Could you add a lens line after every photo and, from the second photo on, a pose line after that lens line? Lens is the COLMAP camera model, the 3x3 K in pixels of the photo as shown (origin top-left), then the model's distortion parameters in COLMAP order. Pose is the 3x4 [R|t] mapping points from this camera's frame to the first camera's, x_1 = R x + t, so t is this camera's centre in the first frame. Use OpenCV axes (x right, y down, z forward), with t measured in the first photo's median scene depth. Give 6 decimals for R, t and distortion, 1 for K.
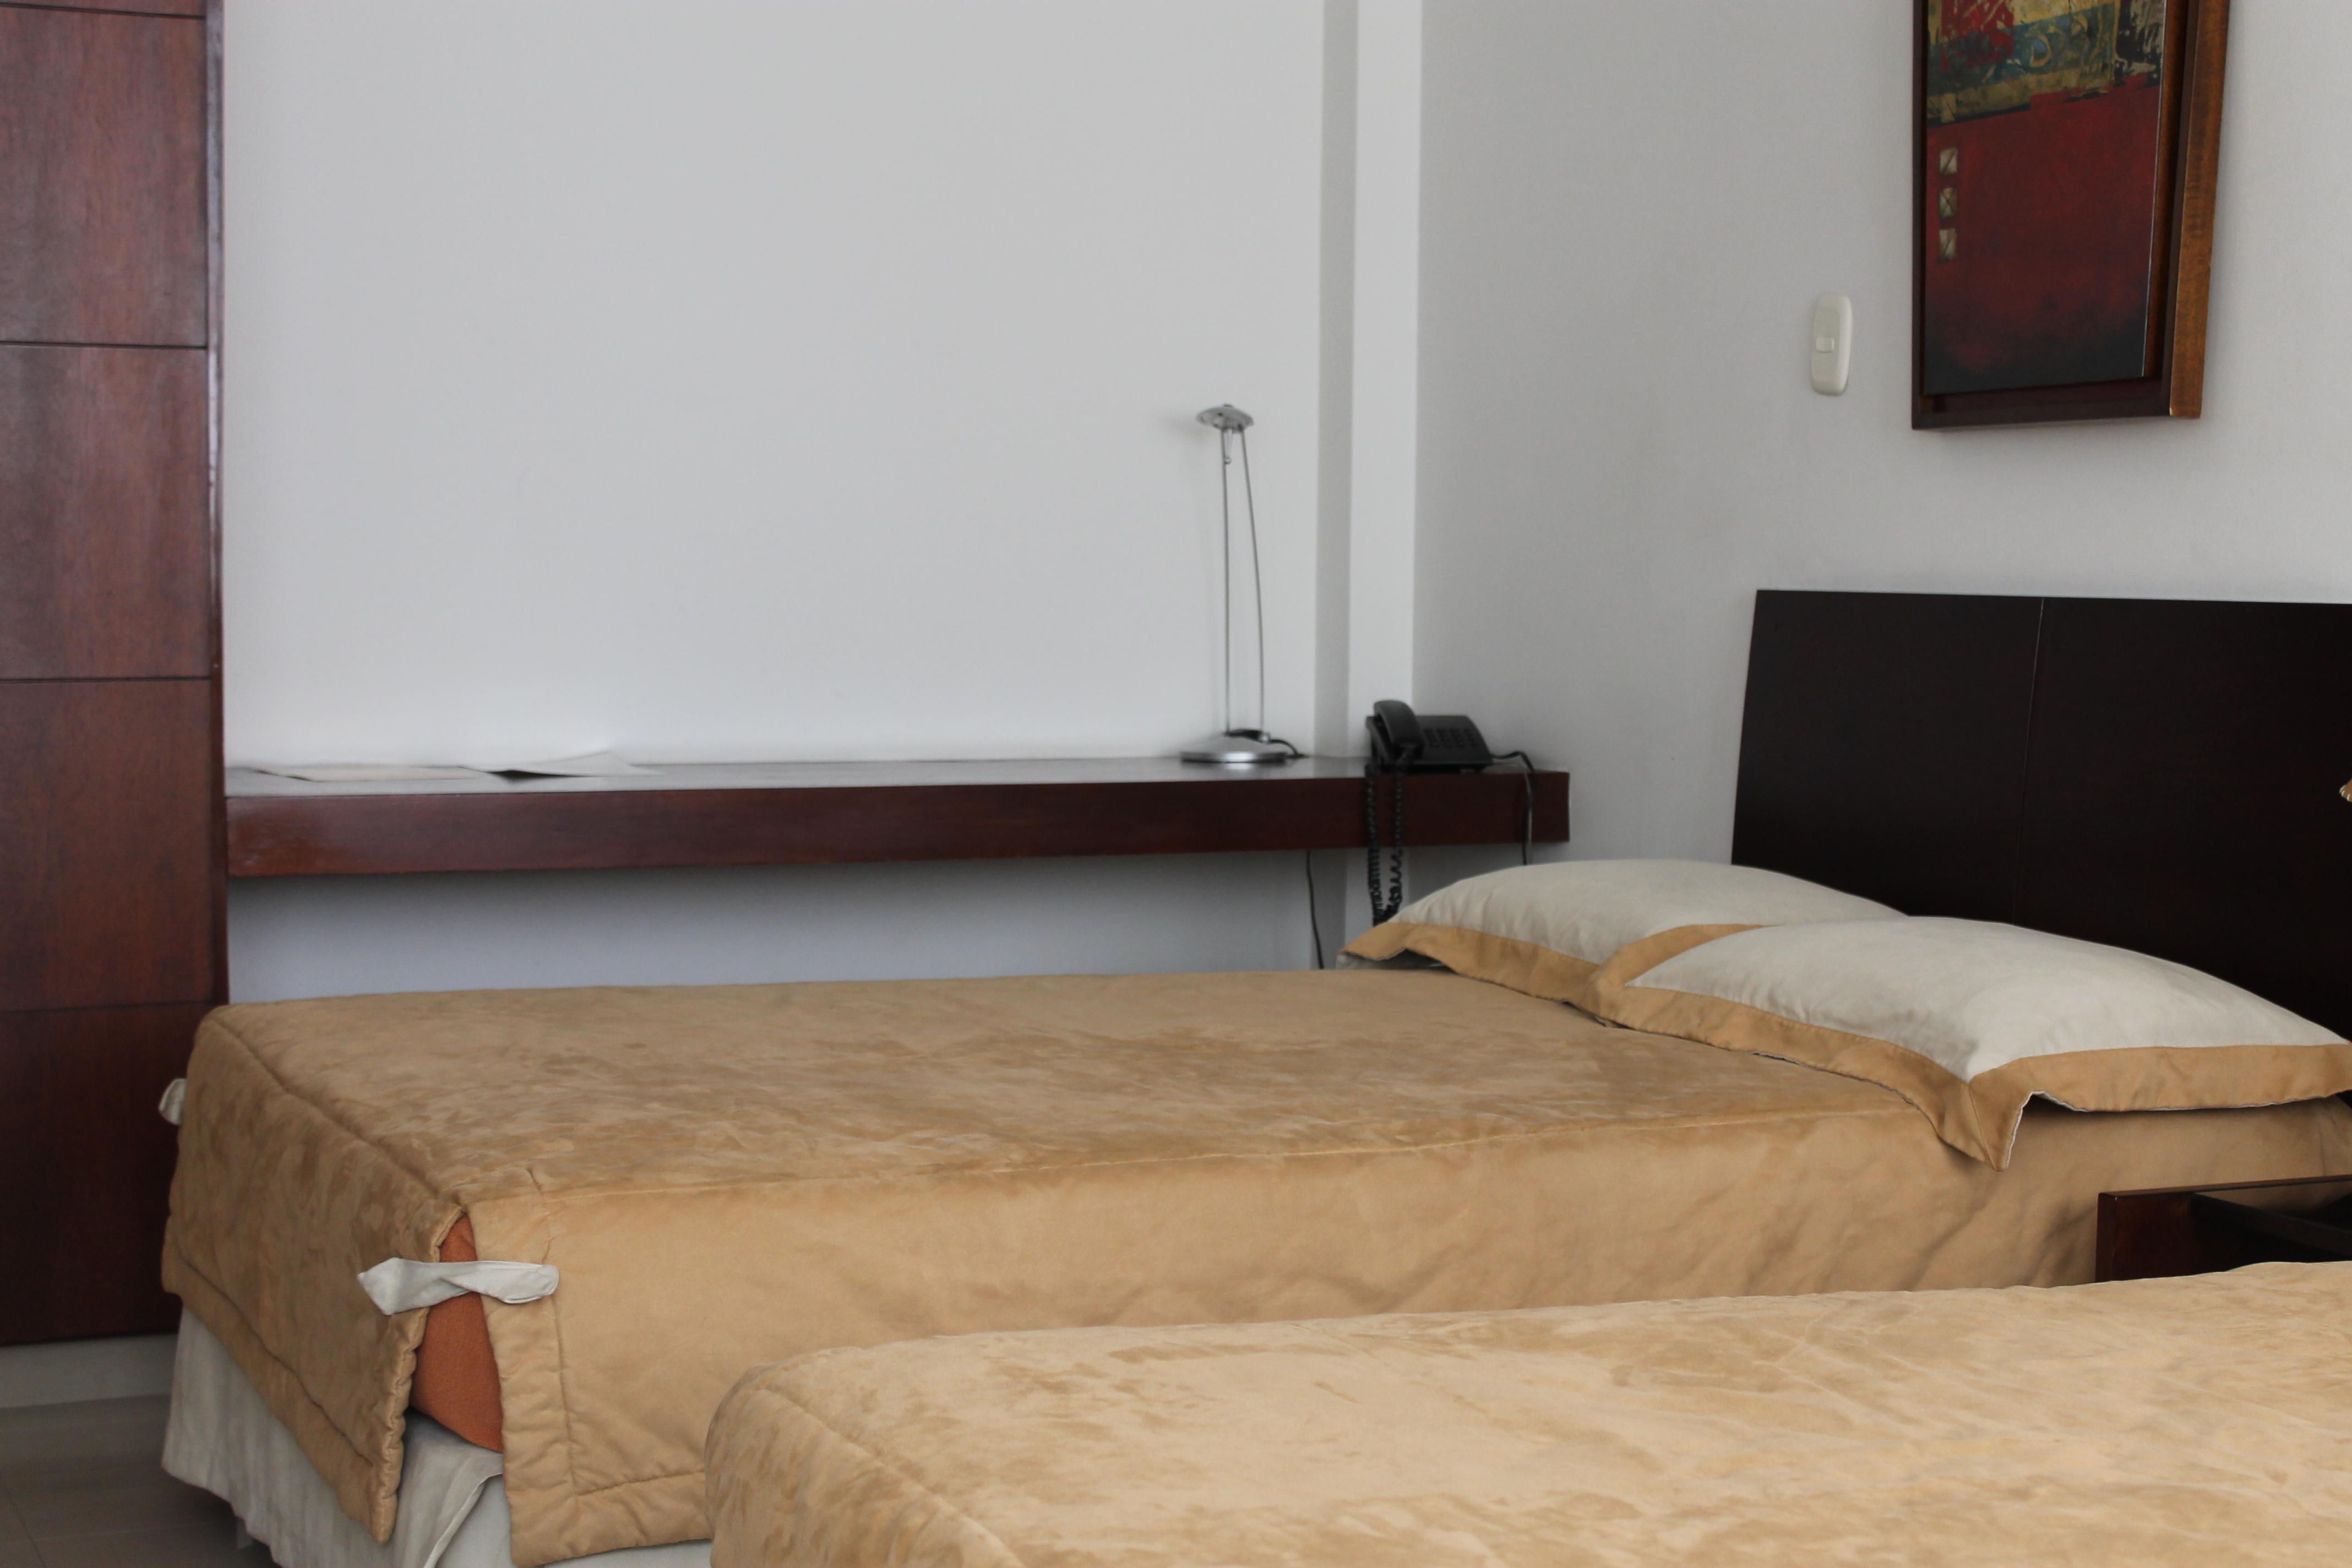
lens RADIAL K [[3831.9, 0, 1175.3], [0, 3831.9, 788.2], [0, 0, 1]] dist [0.009483, 0.000000]
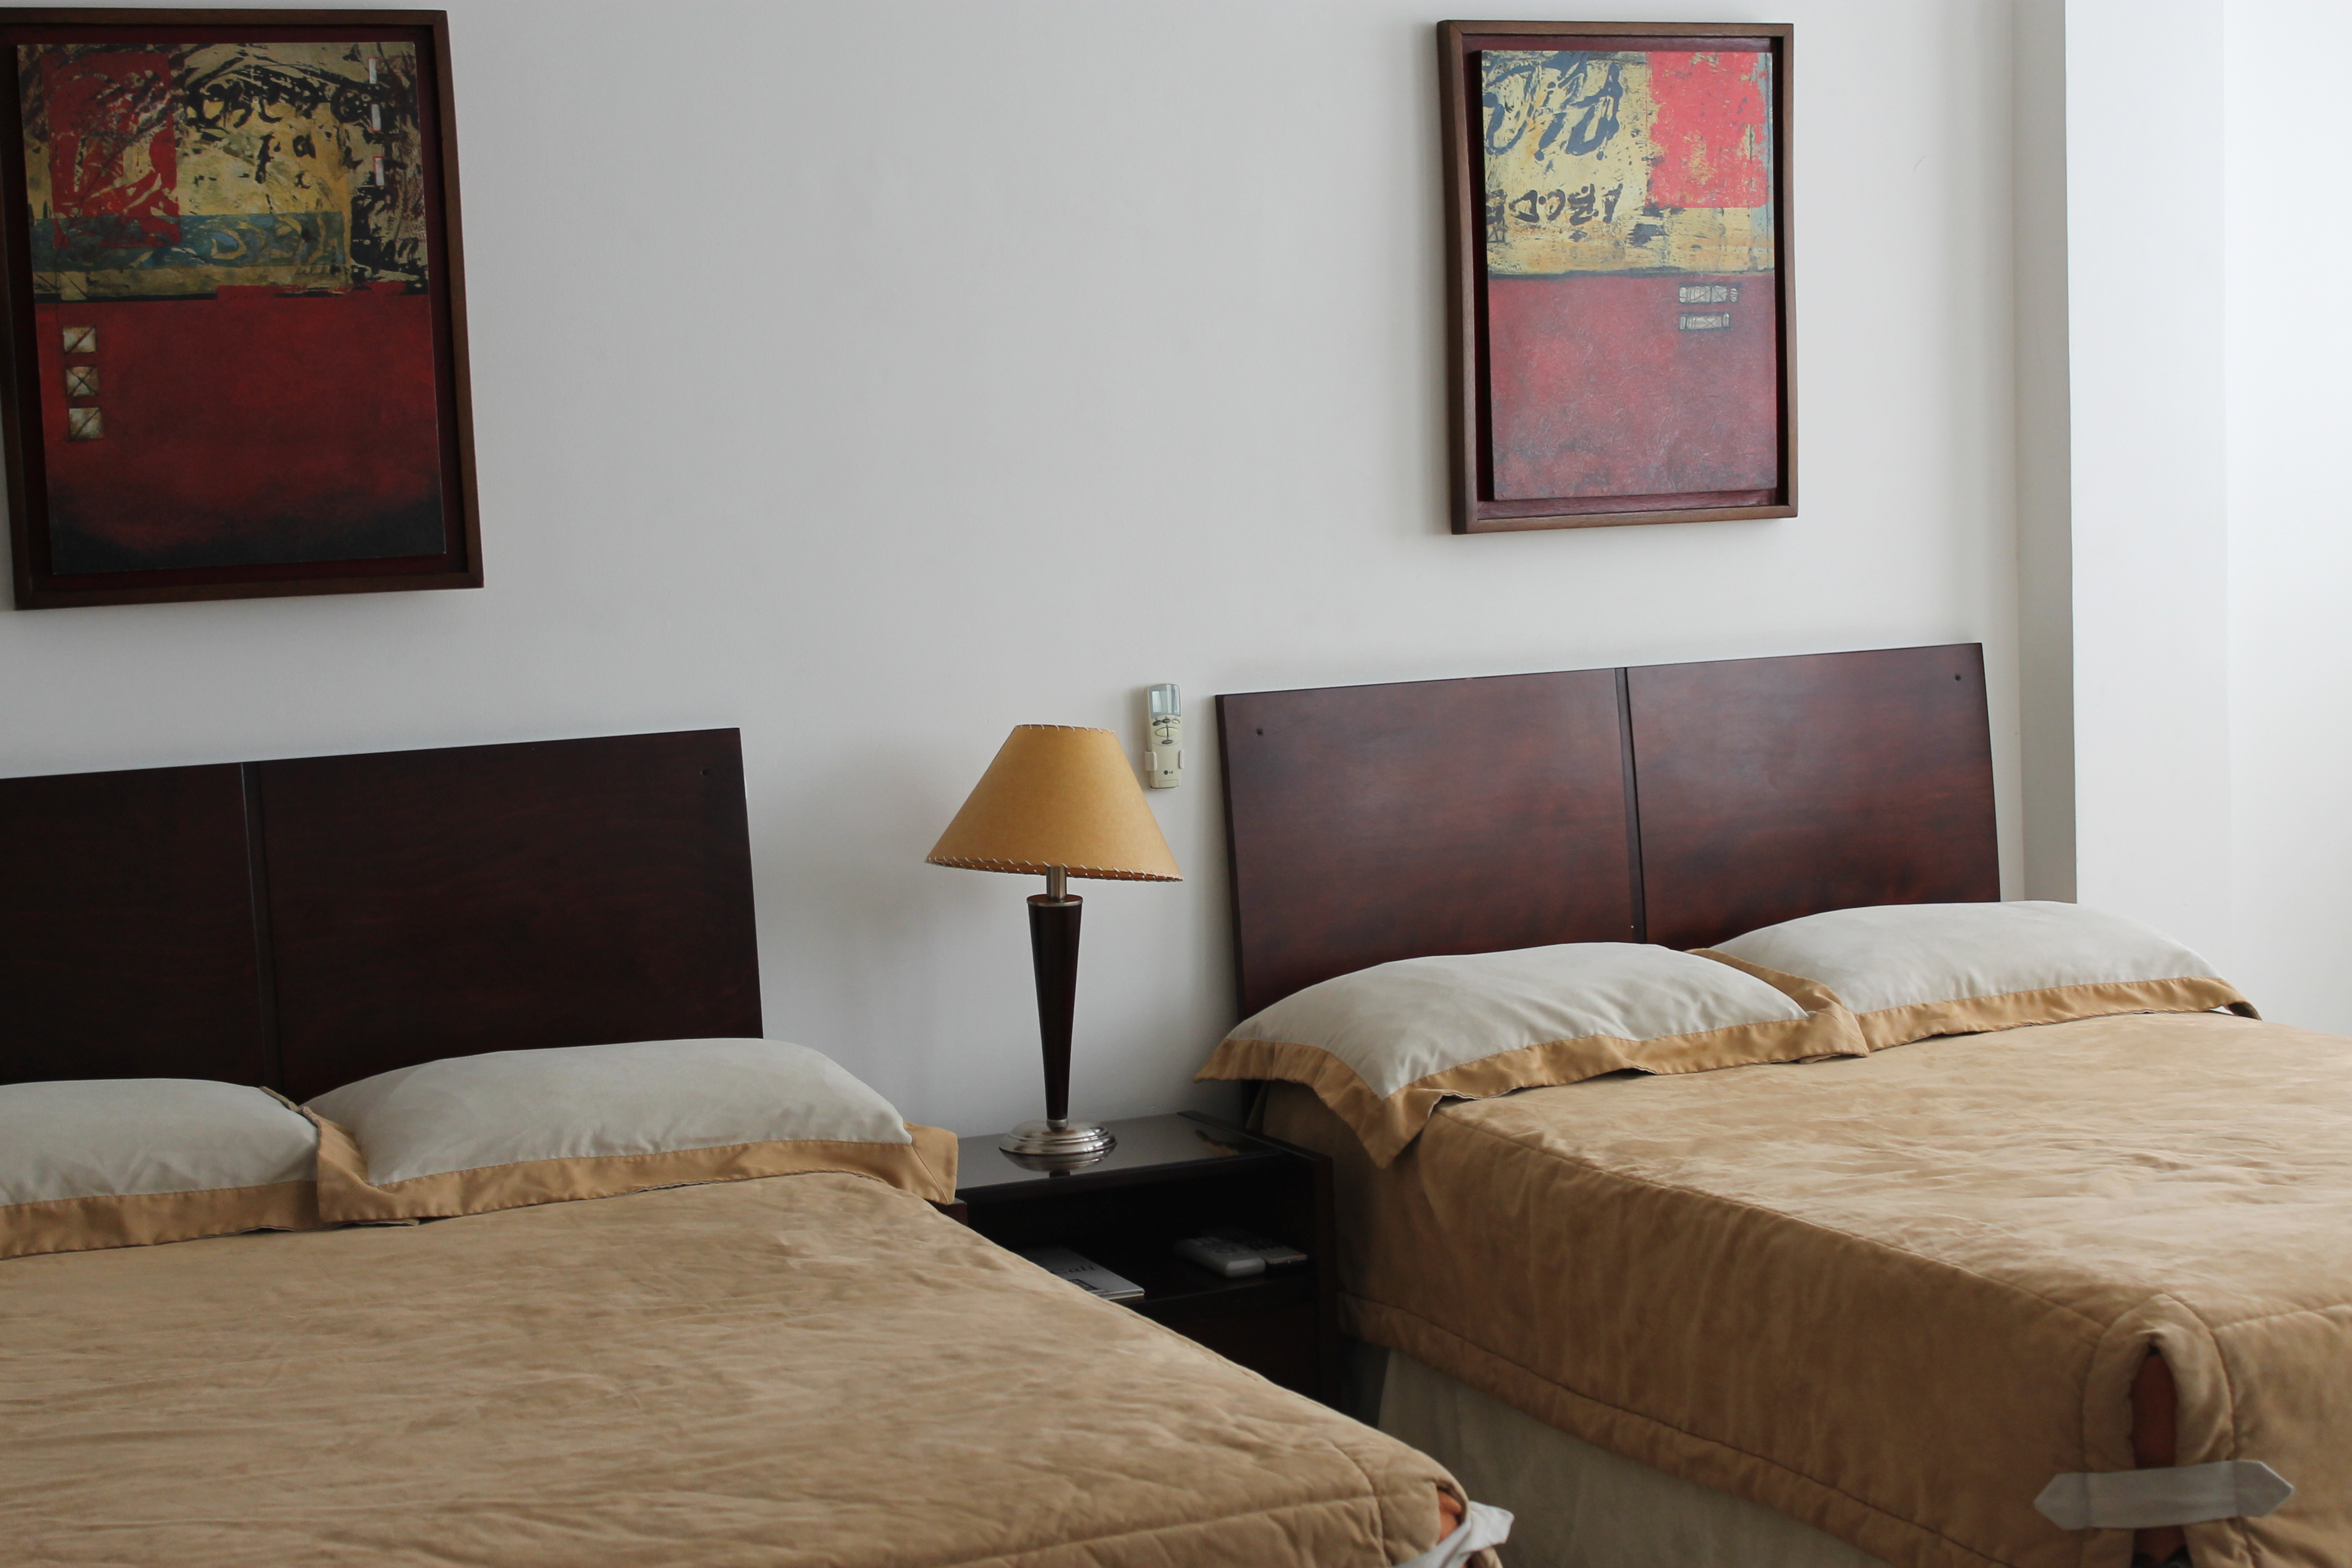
lens RADIAL K [[3831.9, 0, 1172.4], [0, 3831.9, 785.8], [0, 0, 1]] dist [0.009483, 0.000000]
pose [[-0.002967, -0.090181, 0.995921, -0.818707], [0.102864, 0.990615, 0.090007, -0.112559], [-0.994691, 0.102711, 0.006337, 0.744591]]
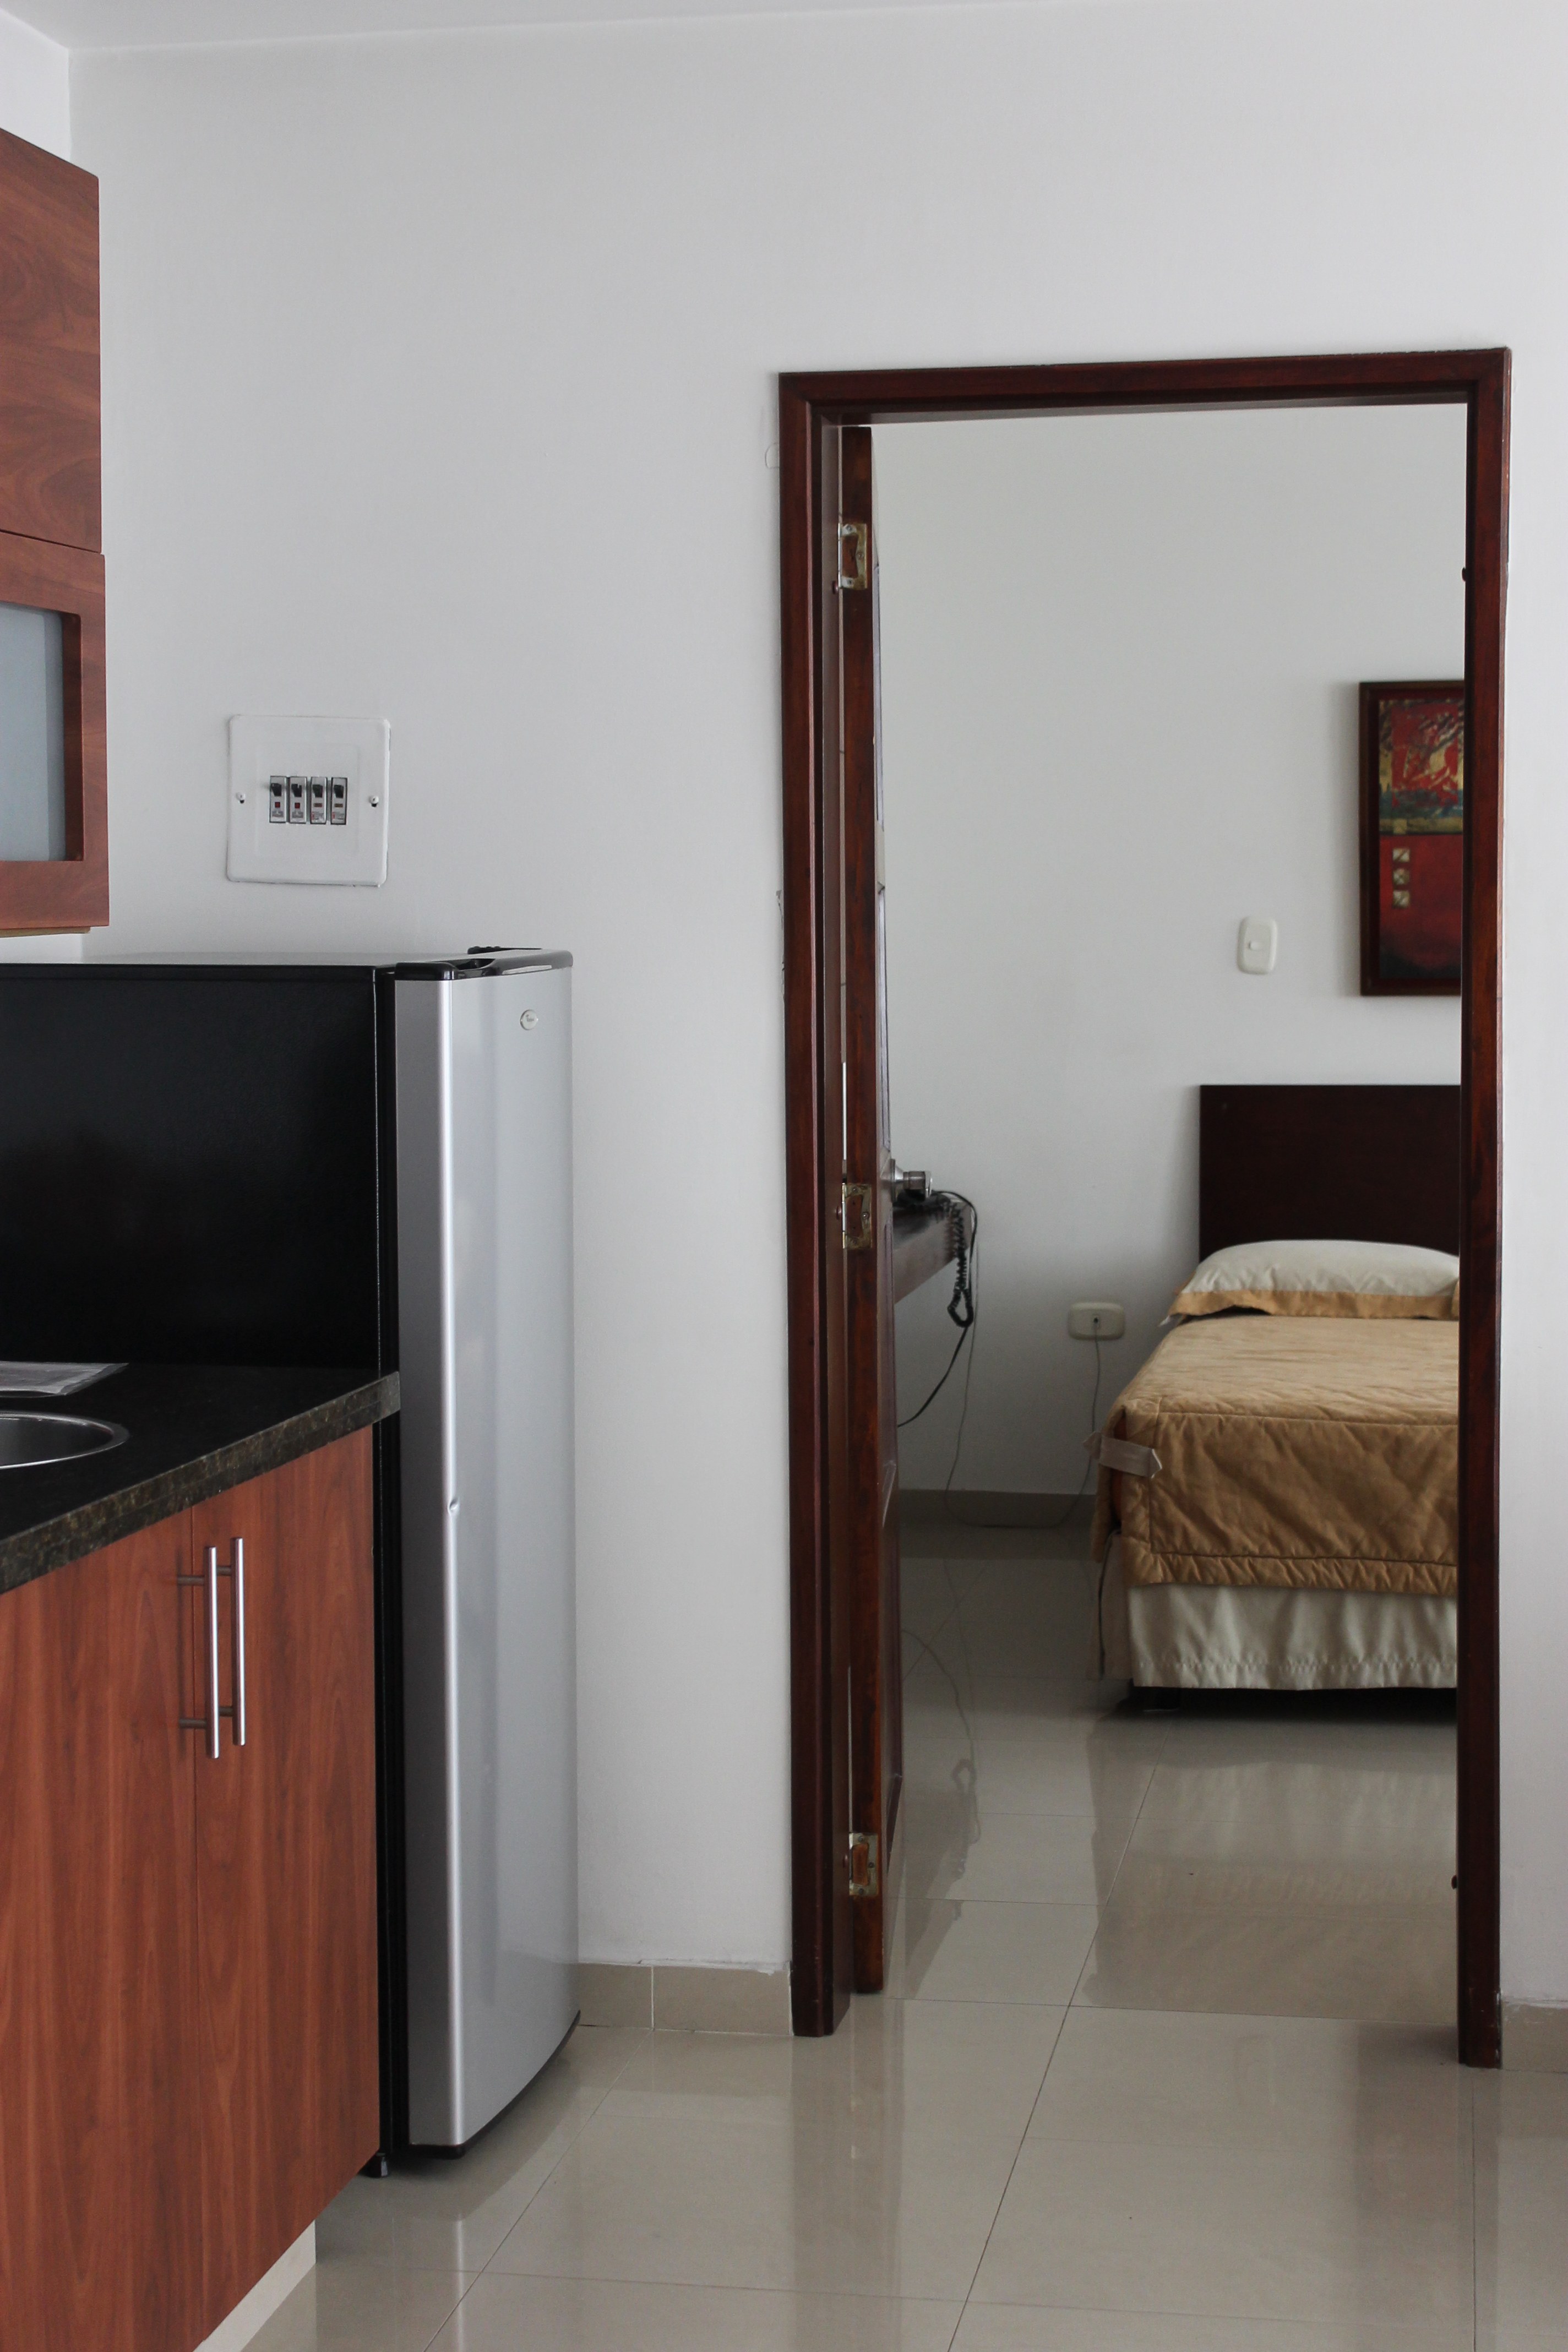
lens RADIAL K [[3831.9, 0, 783.4], [0, 3831.9, 1173.5], [0, 0, 1]] dist [0.009483, 0.000000]
pose [[0.548230, -0.065646, 0.833747, -1.579369], [0.063069, 0.997321, 0.037054, -0.099415], [-0.833946, 0.032270, 0.550901, 0.230662]]
